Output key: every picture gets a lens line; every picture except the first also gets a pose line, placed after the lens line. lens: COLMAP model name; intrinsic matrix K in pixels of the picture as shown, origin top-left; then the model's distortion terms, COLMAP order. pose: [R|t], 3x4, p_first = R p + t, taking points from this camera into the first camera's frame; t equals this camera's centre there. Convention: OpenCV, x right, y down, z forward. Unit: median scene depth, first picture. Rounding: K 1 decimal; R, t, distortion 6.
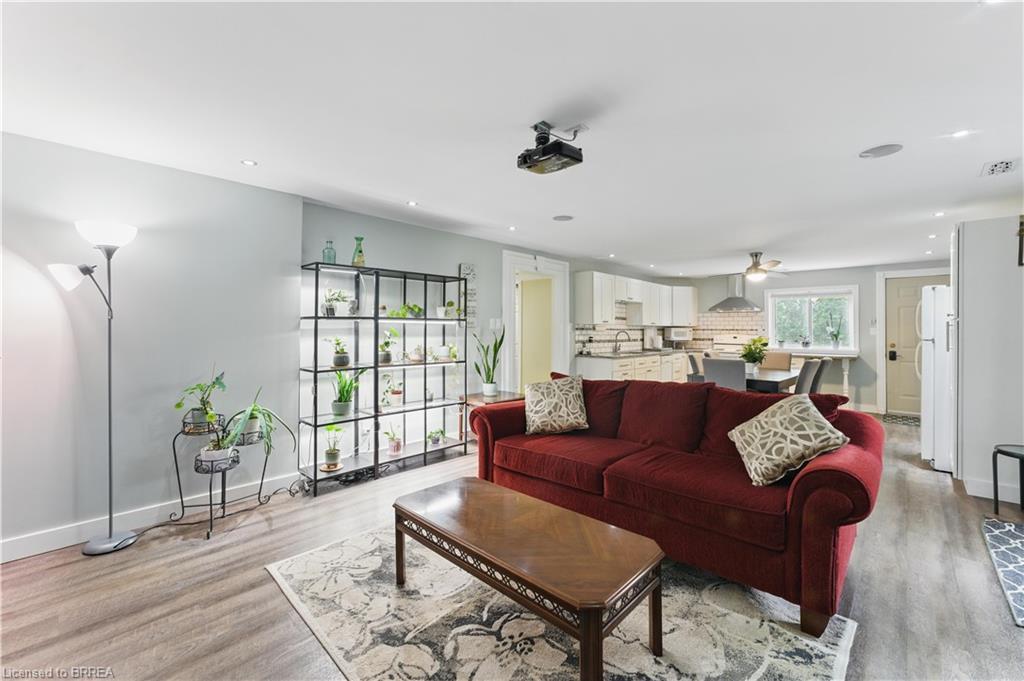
lens RADIAL K [[422.0, 0, 513.0], [0, 422.0, 324.7], [0, 0, 1]] dist [-0.023851, 0.017962]
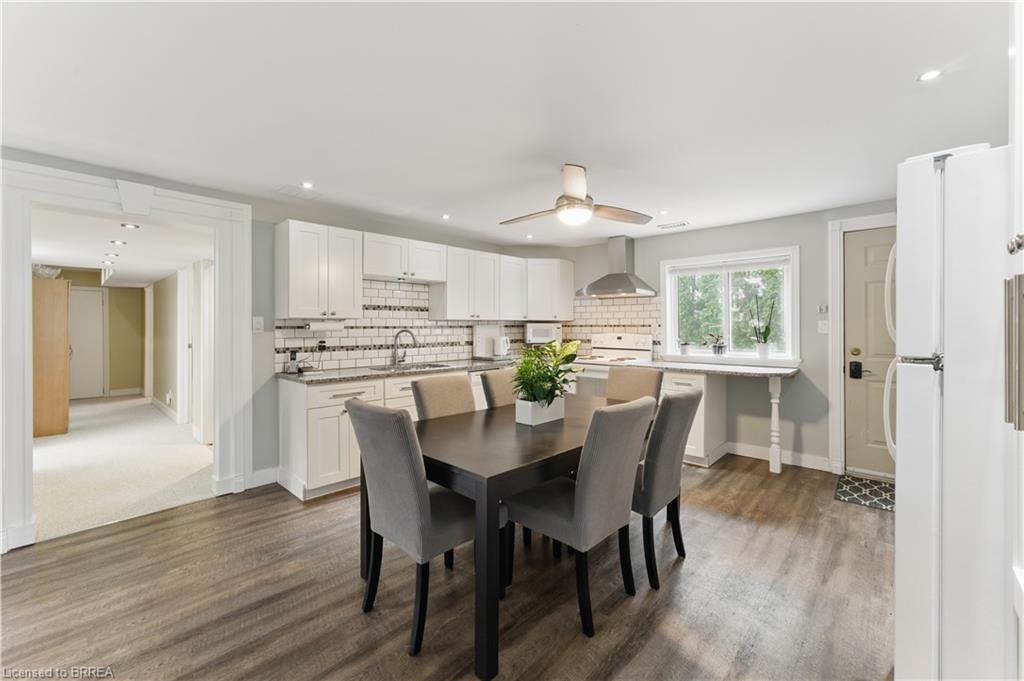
lens RADIAL K [[419.1, 0, 510.0], [0, 419.1, 326.4], [0, 0, 1]] dist [-0.033969, 0.017651]
pose [[0.999958, -0.009198, 0.000440, 0.447775], [0.009192, 0.999894, 0.011254, 0.005706], [-0.000544, -0.011249, 0.999937, 0.452681]]
